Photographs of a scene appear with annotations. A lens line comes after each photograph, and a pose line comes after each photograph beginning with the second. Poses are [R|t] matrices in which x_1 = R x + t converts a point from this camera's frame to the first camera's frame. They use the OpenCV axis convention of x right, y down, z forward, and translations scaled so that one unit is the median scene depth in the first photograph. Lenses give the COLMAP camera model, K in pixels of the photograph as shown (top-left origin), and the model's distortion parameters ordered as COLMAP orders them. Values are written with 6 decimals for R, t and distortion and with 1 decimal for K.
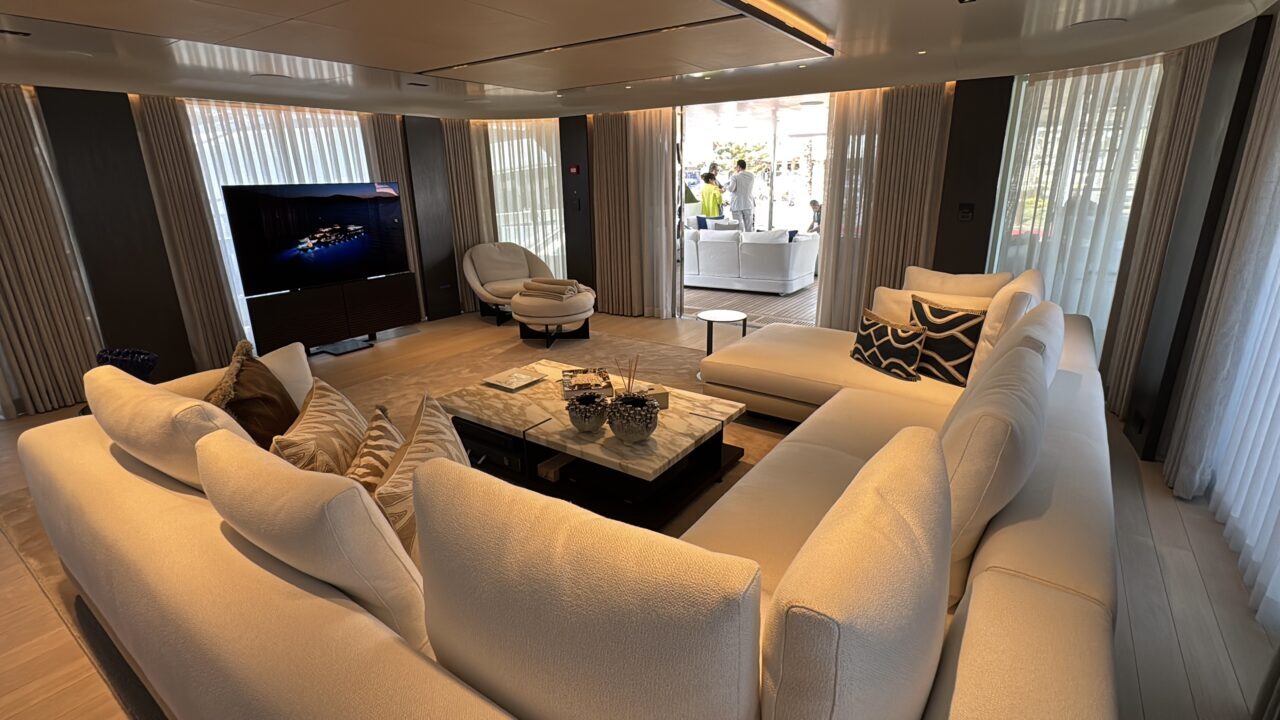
lens RADIAL K [[582.7, 0, 646.9], [0, 582.7, 356.0], [0, 0, 1]] dist [0.003929, 0.000497]
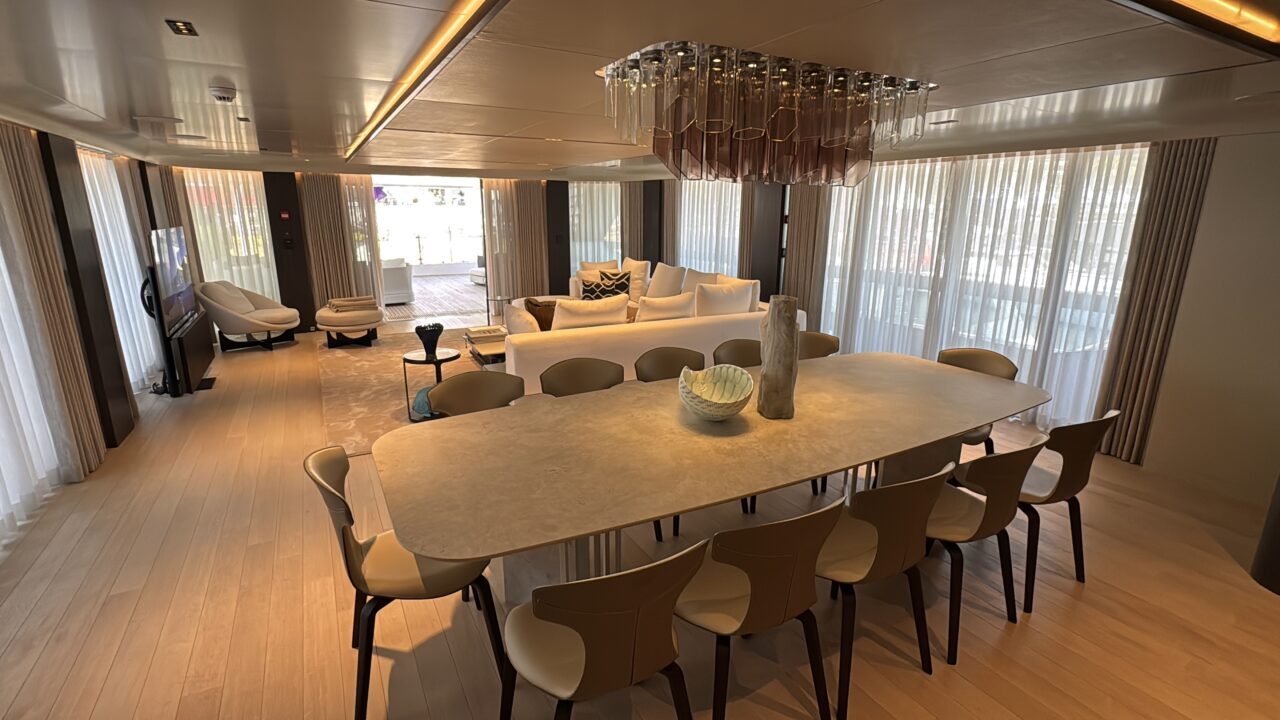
lens RADIAL K [[582.7, 0, 644.5], [0, 582.7, 362.0], [0, 0, 1]] dist [0.003929, 0.000497]
pose [[0.453153, -0.211747, 0.865919, -1.298106], [0.248750, 0.962830, 0.105269, 0.044863], [-0.856023, 0.167694, 0.488982, -0.256455]]
